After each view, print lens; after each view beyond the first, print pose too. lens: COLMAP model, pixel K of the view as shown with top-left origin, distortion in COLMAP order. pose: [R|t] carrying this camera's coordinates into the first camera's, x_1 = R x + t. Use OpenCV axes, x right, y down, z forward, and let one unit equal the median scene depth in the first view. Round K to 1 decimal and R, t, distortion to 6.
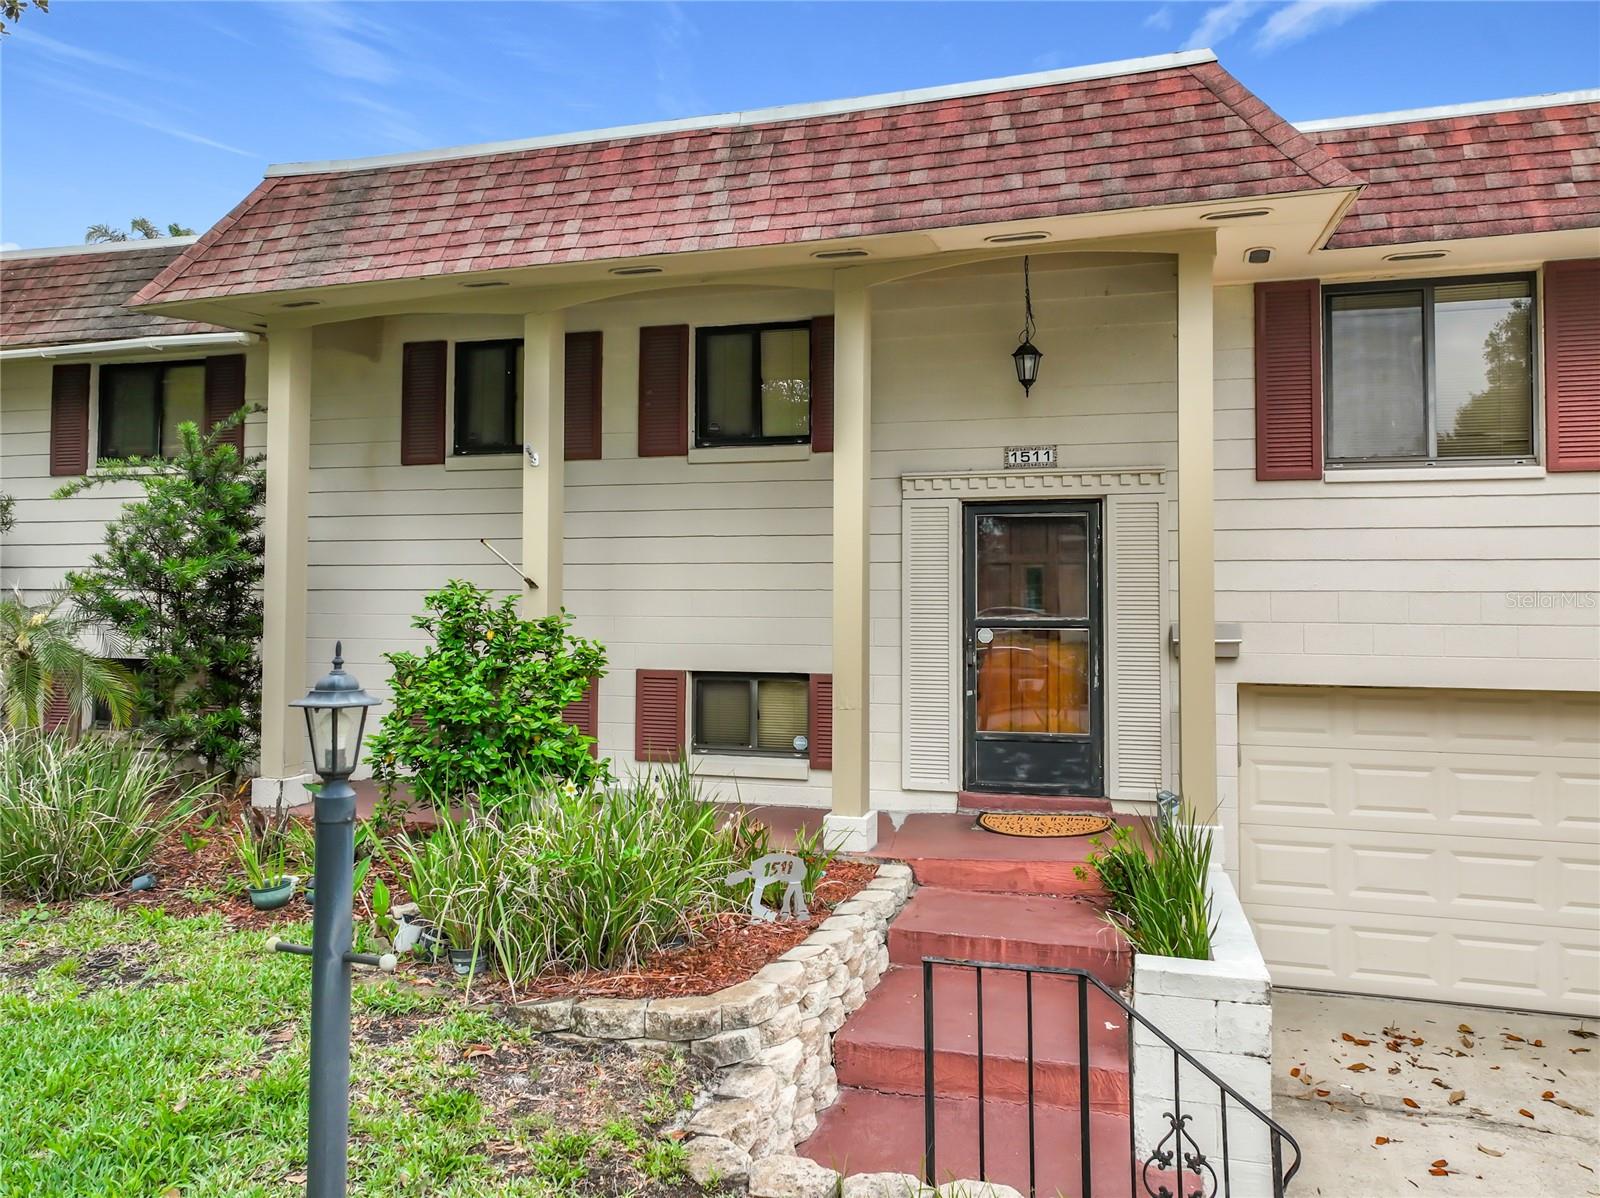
lens RADIAL K [[1152.0, 0, 770.4], [0, 1152.0, 557.8], [0, 0, 1]] dist [-0.006400, 0.024362]
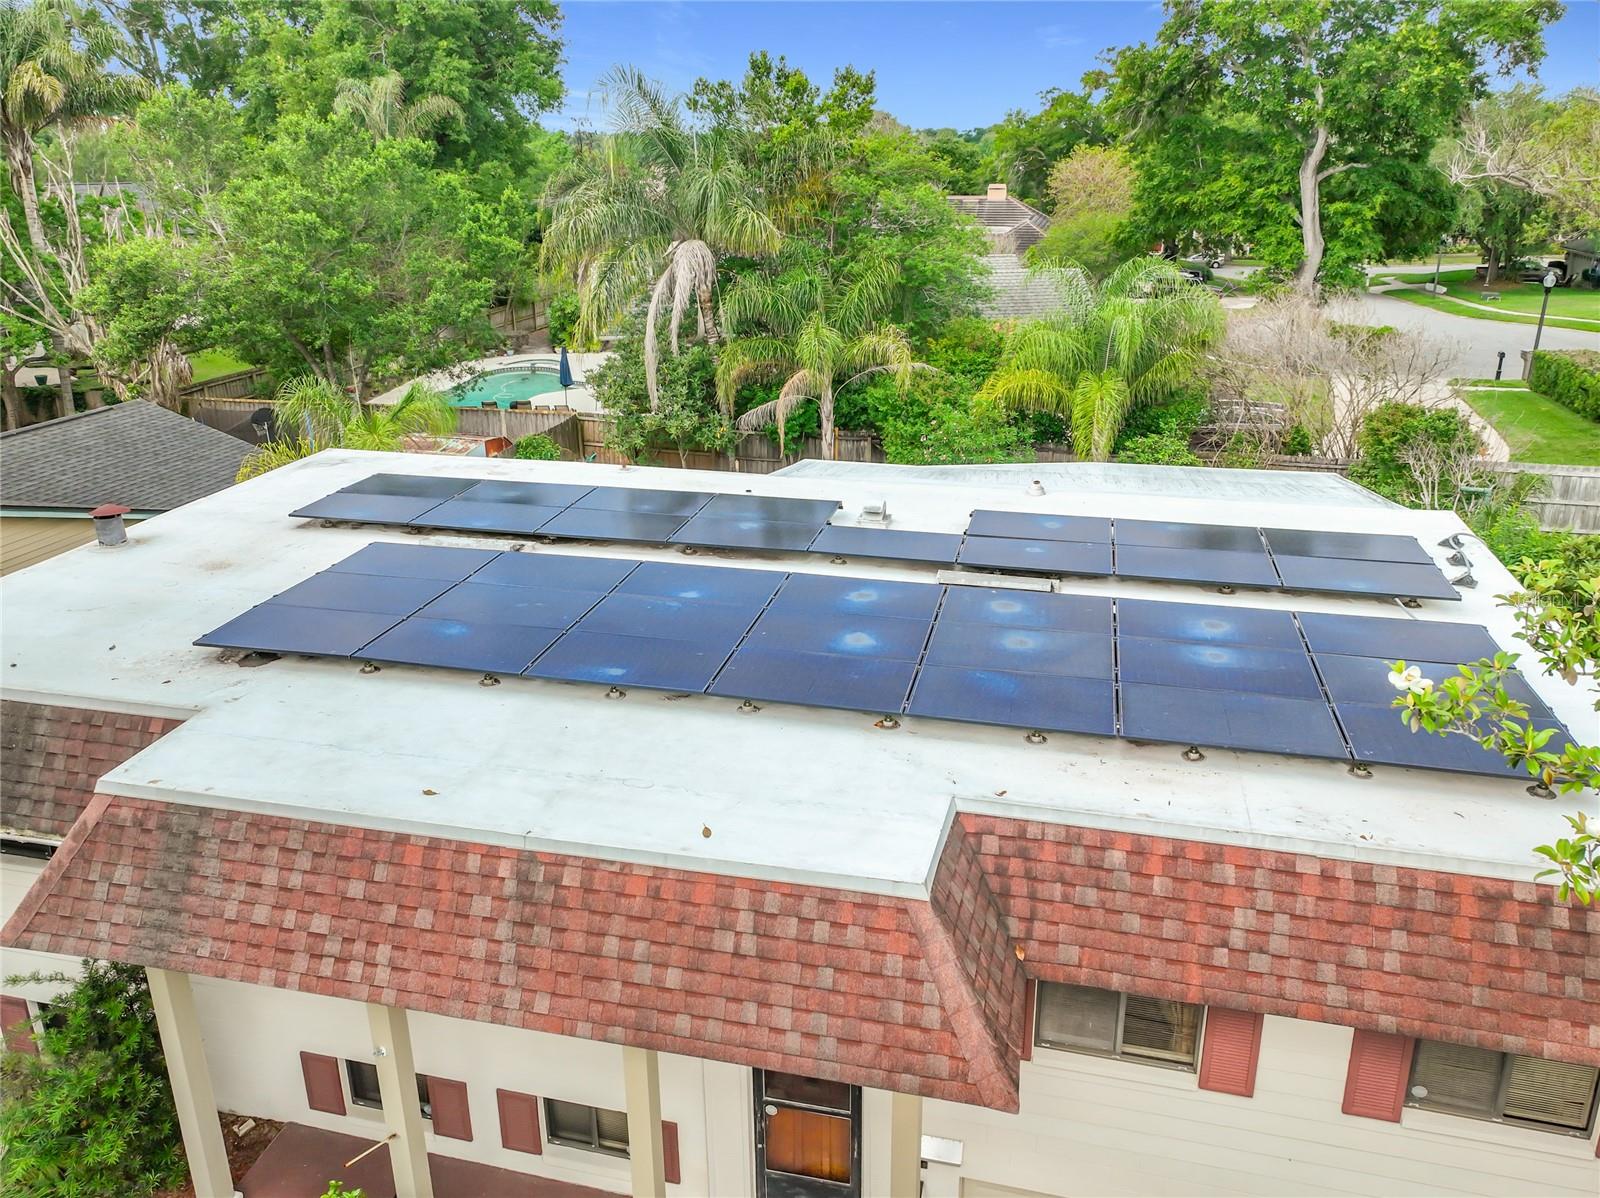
lens RADIAL K [[1148.4, 0, 776.4], [0, 1148.4, 535.6], [0, 0, 1]] dist [-0.008521, 0.022886]
pose [[0.998956, -0.028347, 0.035815, 0.182697], [0.014221, 0.938167, 0.345892, -1.032017], [-0.043405, -0.345022, 0.937591, 0.058700]]
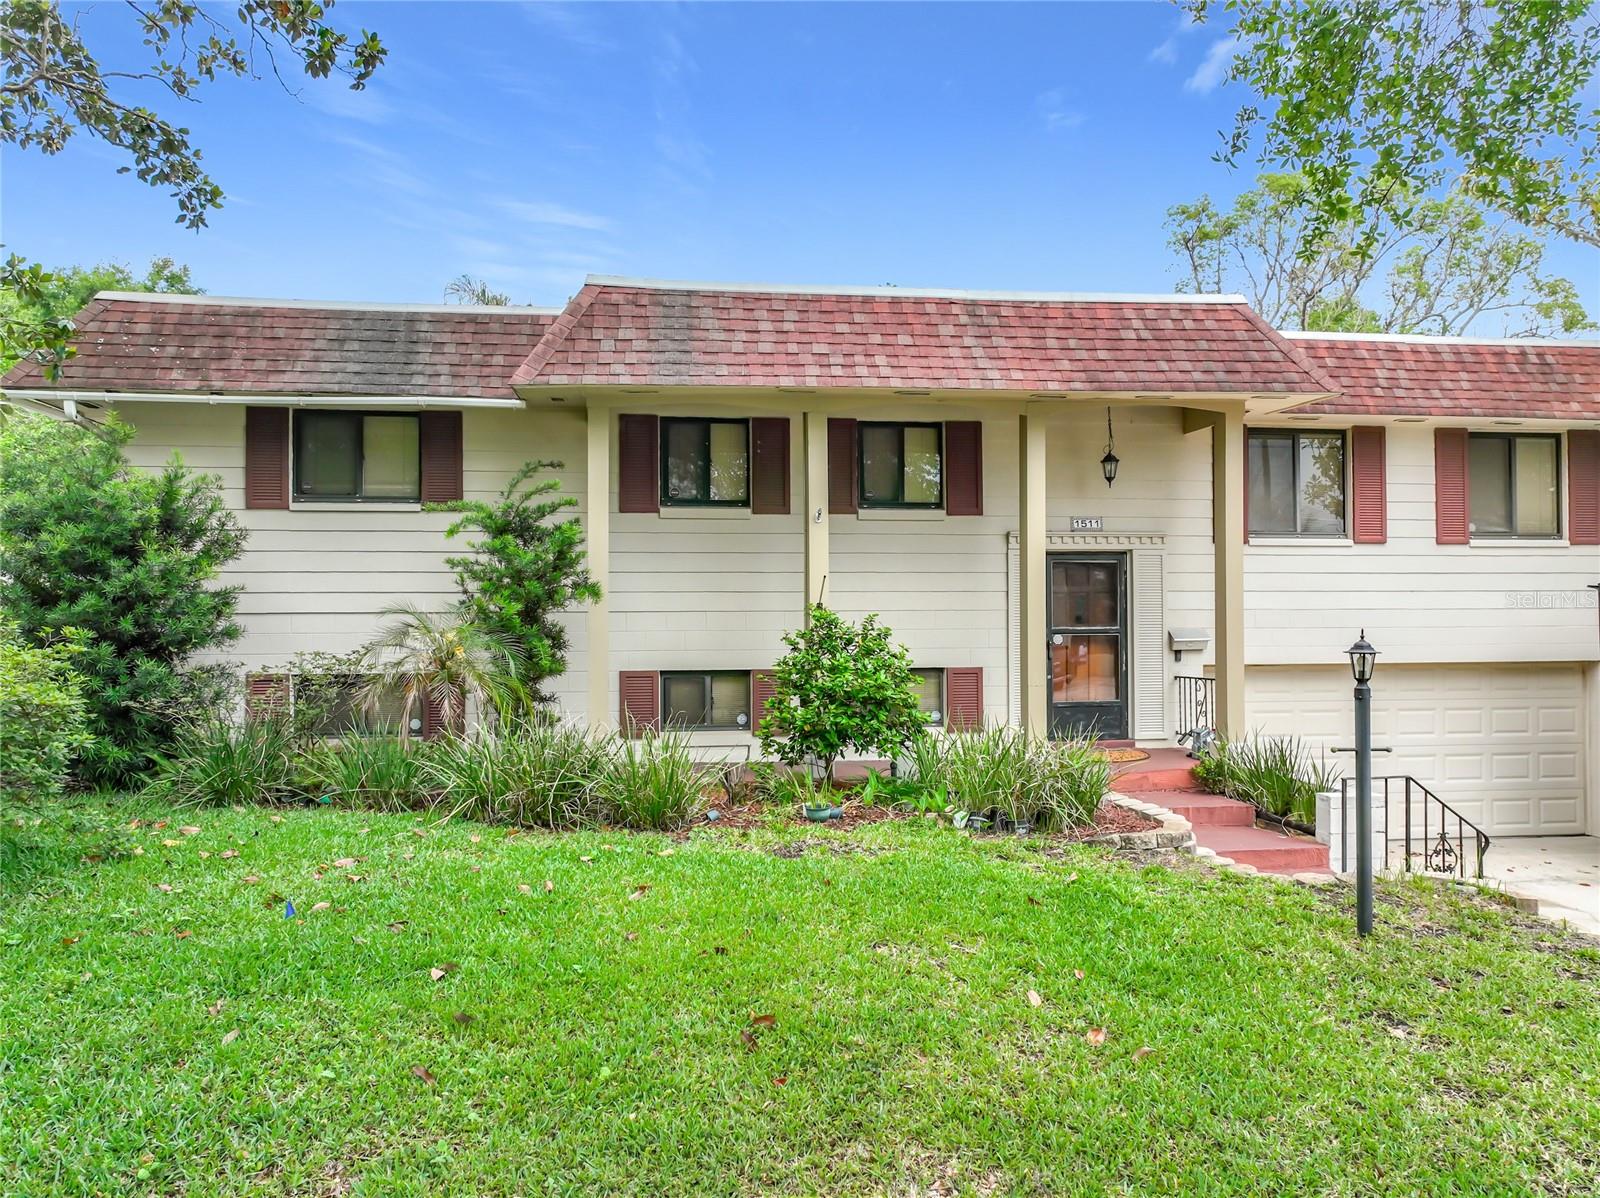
lens RADIAL K [[1130.6, 0, 778.1], [0, 1130.6, 607.9], [0, 0, 1]] dist [0.001576, 0.003953]
pose [[0.916112, -0.003005, 0.400912, -0.837596], [-0.006859, 0.999708, 0.023166, -0.007150], [-0.400865, -0.023973, 0.915824, -0.254663]]
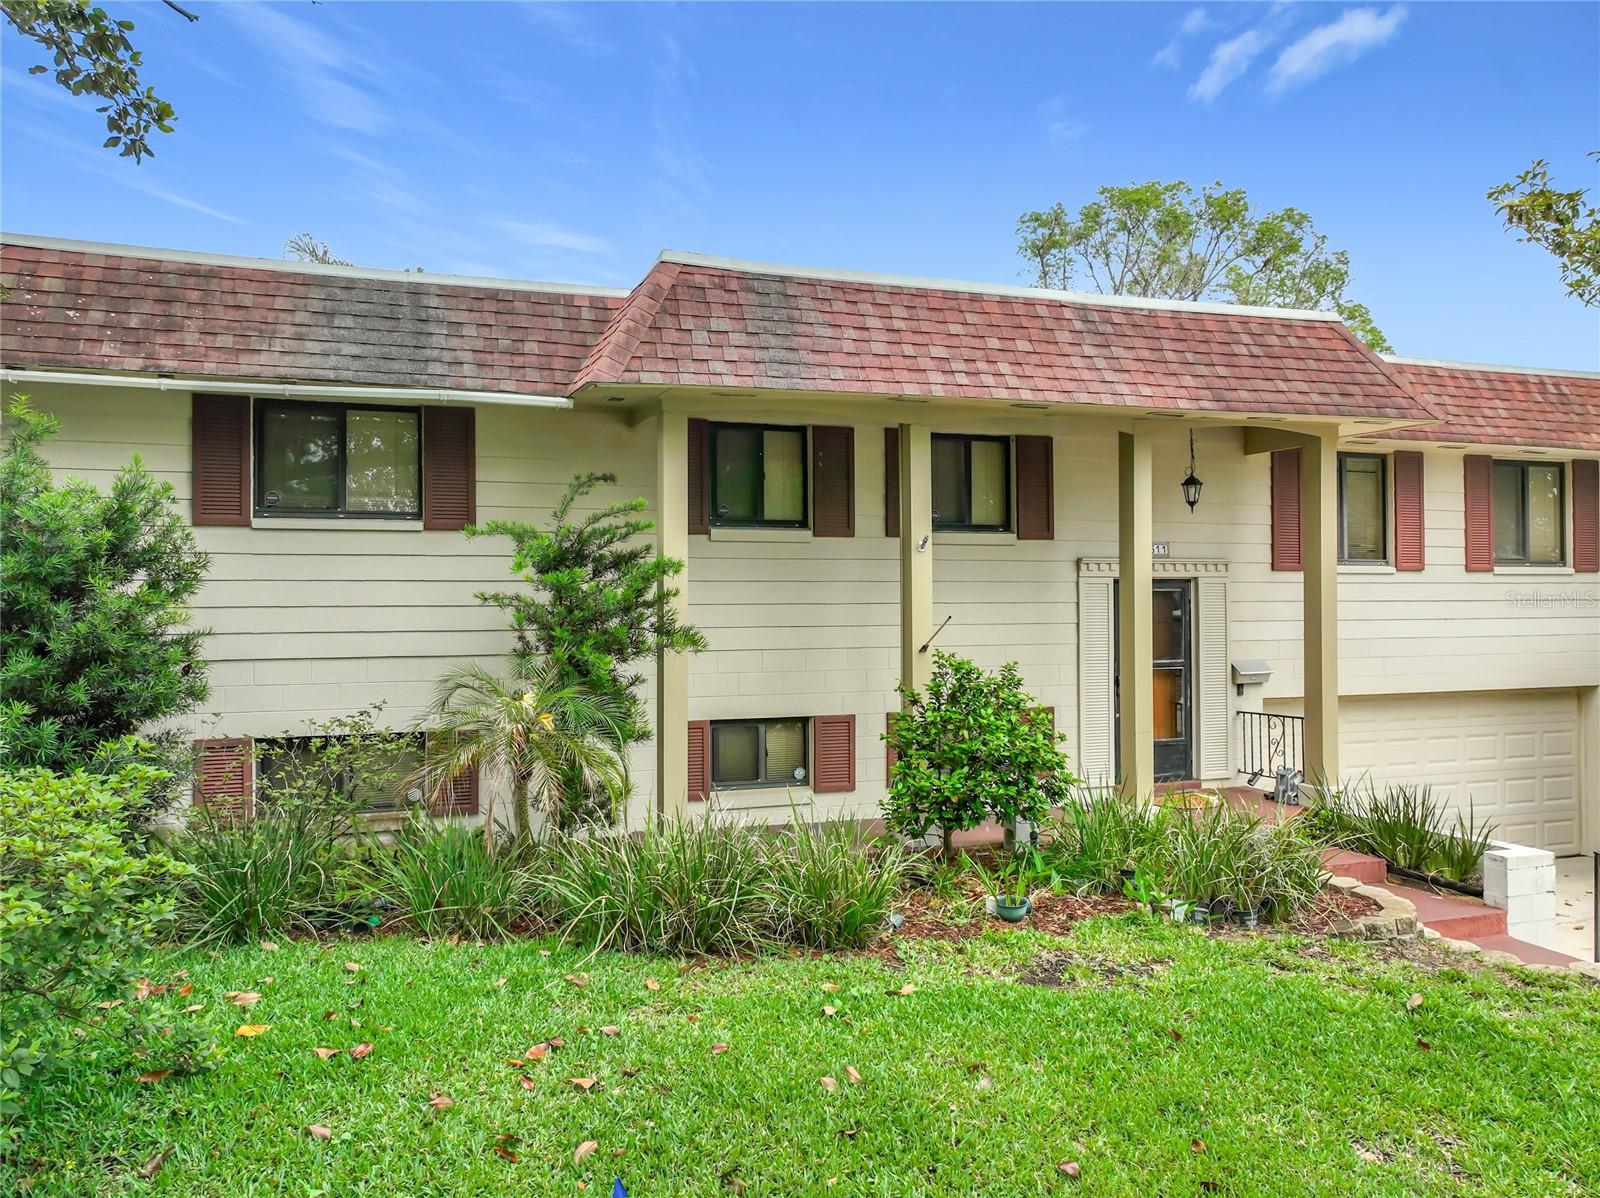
lens RADIAL K [[1137.6, 0, 799.7], [0, 1137.6, 603.3], [0, 0, 1]] dist [0.004991, 0.000980]
pose [[0.818410, -0.005706, 0.574606, -1.045597], [-0.011081, 0.999608, 0.025710, -0.056872], [-0.574528, -0.027408, 0.818026, 0.094361]]
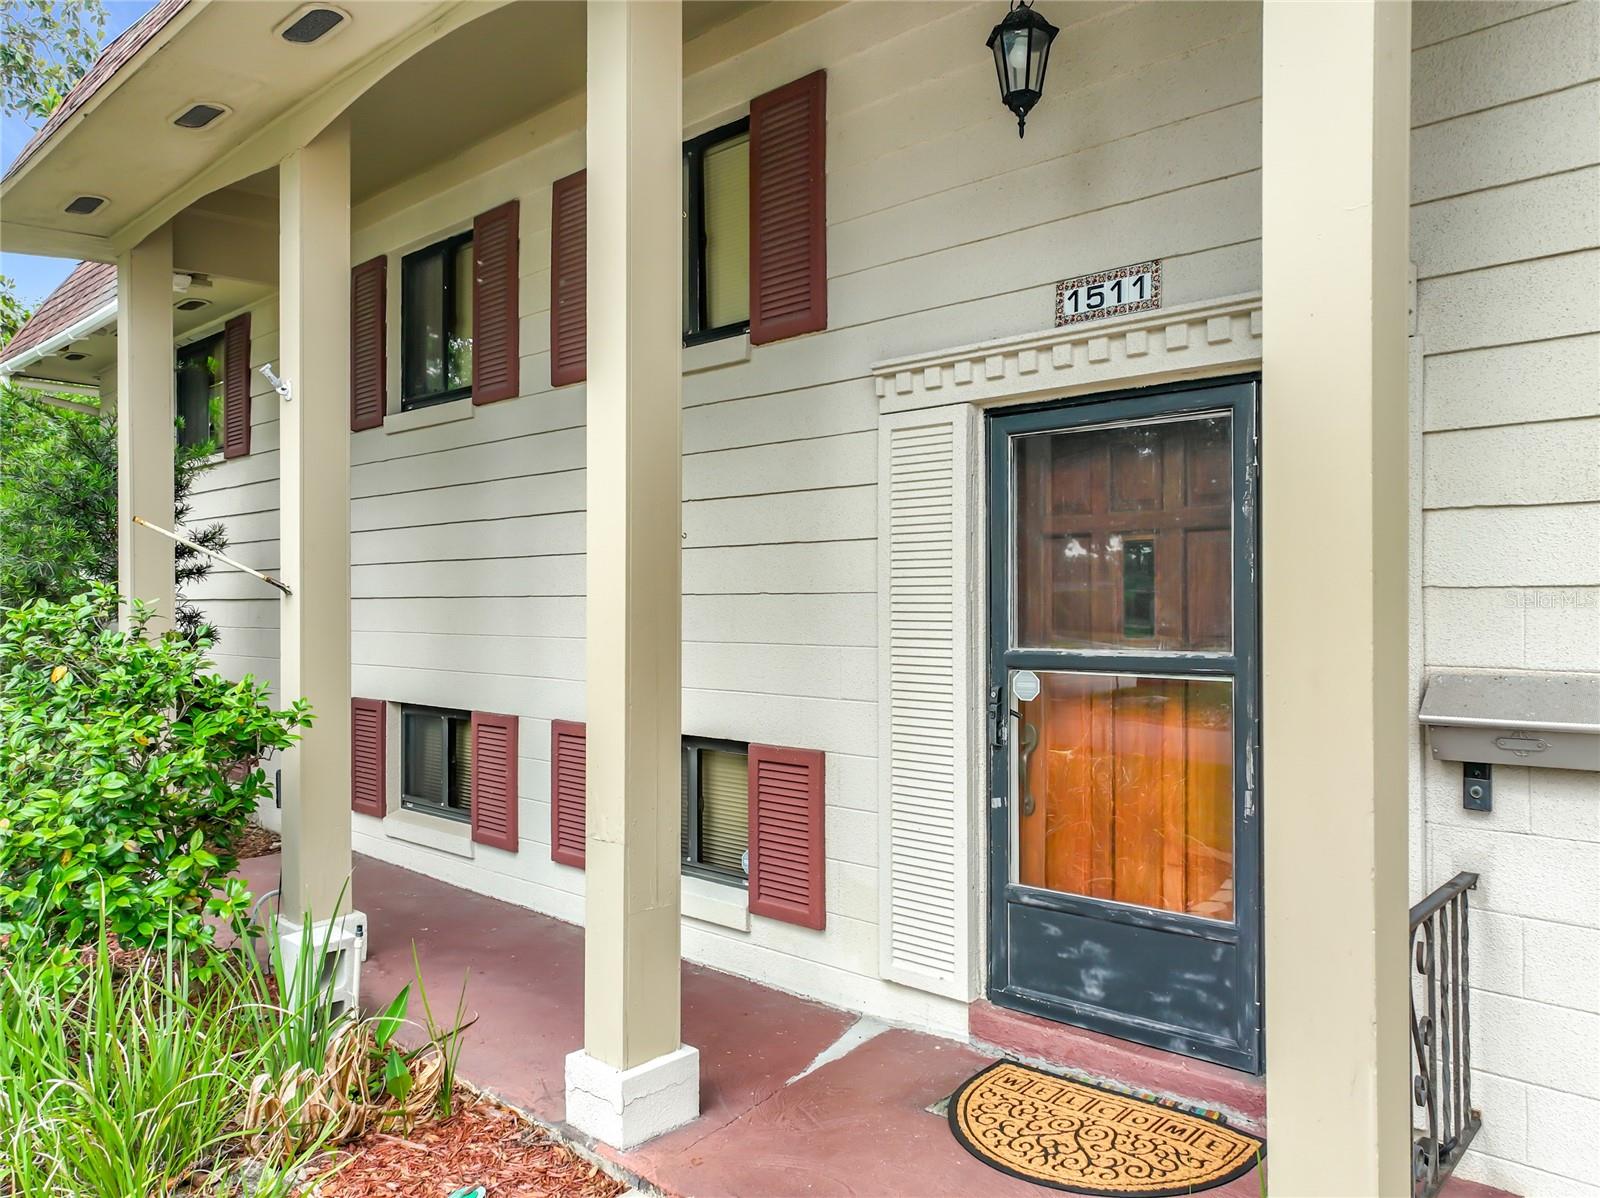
lens RADIAL K [[1148.0, 0, 808.9], [0, 1148.0, 605.6], [0, 0, 1]] dist [-0.000391, 0.000091]
pose [[0.888082, -0.002728, -0.459678, 0.357865], [0.017195, 0.999480, 0.027289, 0.021693], [0.459364, -0.032138, 0.887667, 0.590476]]
